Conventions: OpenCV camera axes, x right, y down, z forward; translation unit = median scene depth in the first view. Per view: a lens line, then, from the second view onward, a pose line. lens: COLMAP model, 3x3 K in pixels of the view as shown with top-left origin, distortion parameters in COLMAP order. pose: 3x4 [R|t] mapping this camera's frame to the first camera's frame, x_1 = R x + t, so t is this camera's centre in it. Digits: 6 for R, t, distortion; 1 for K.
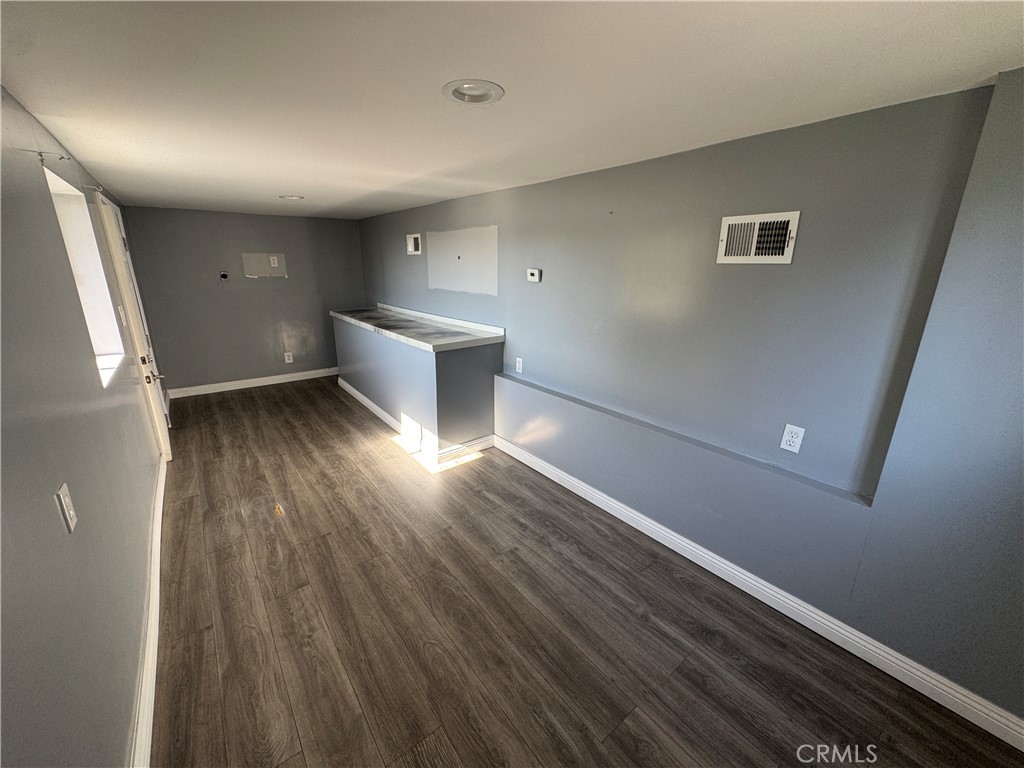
lens RADIAL K [[410.0, 0, 511.5], [0, 410.0, 382.1], [0, 0, 1]] dist [-0.000007, 0.000139]
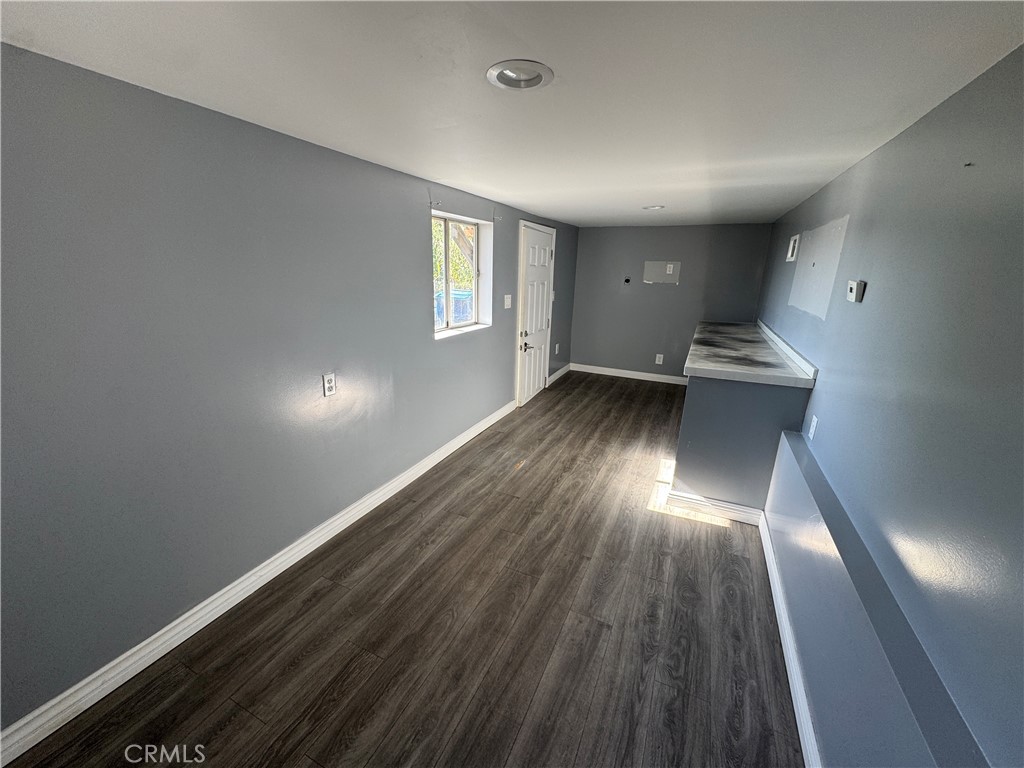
lens RADIAL K [[410.0, 0, 511.5], [0, 410.0, 382.1], [0, 0, 1]] dist [-0.000007, 0.000139]
pose [[0.451571, 0.245479, -0.857802, 0.392740], [-0.267127, 0.954505, 0.132530, -0.078424], [0.851309, 0.169295, 0.496600, 0.297273]]
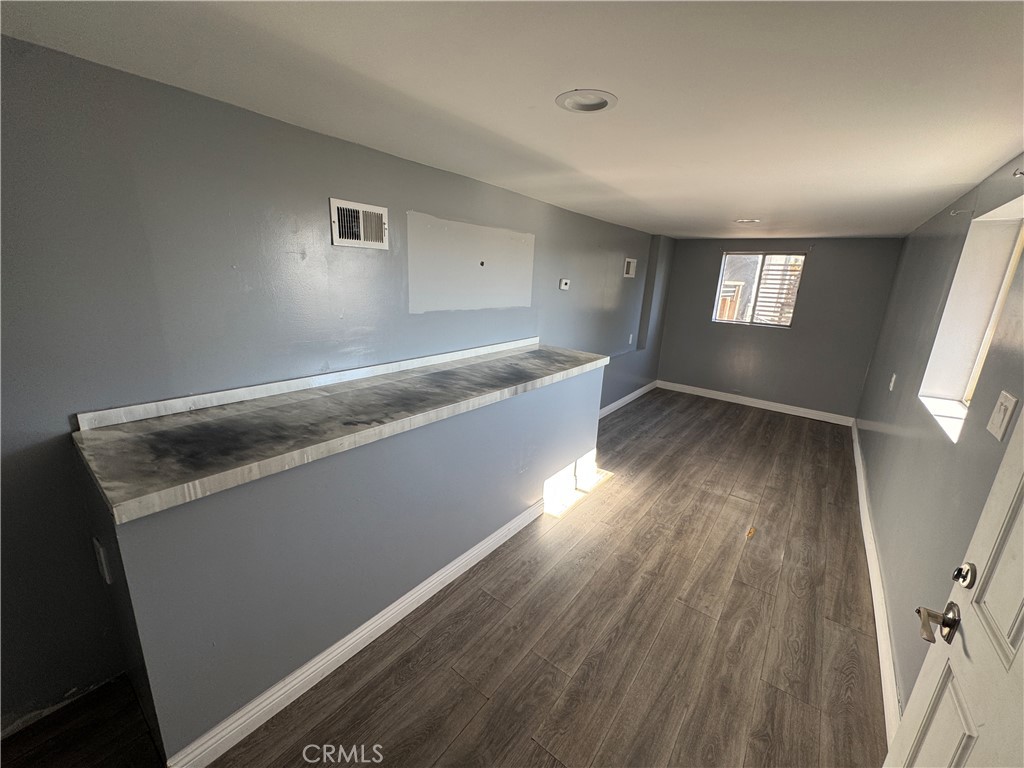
lens RADIAL K [[410.0, 0, 511.5], [0, 410.0, 382.1], [0, 0, 1]] dist [-0.000007, 0.000139]
pose [[-0.248399, -0.268010, 0.930843, -1.158101], [0.222676, 0.919427, 0.324145, -0.439116], [-0.942716, 0.287794, -0.168706, 1.488895]]
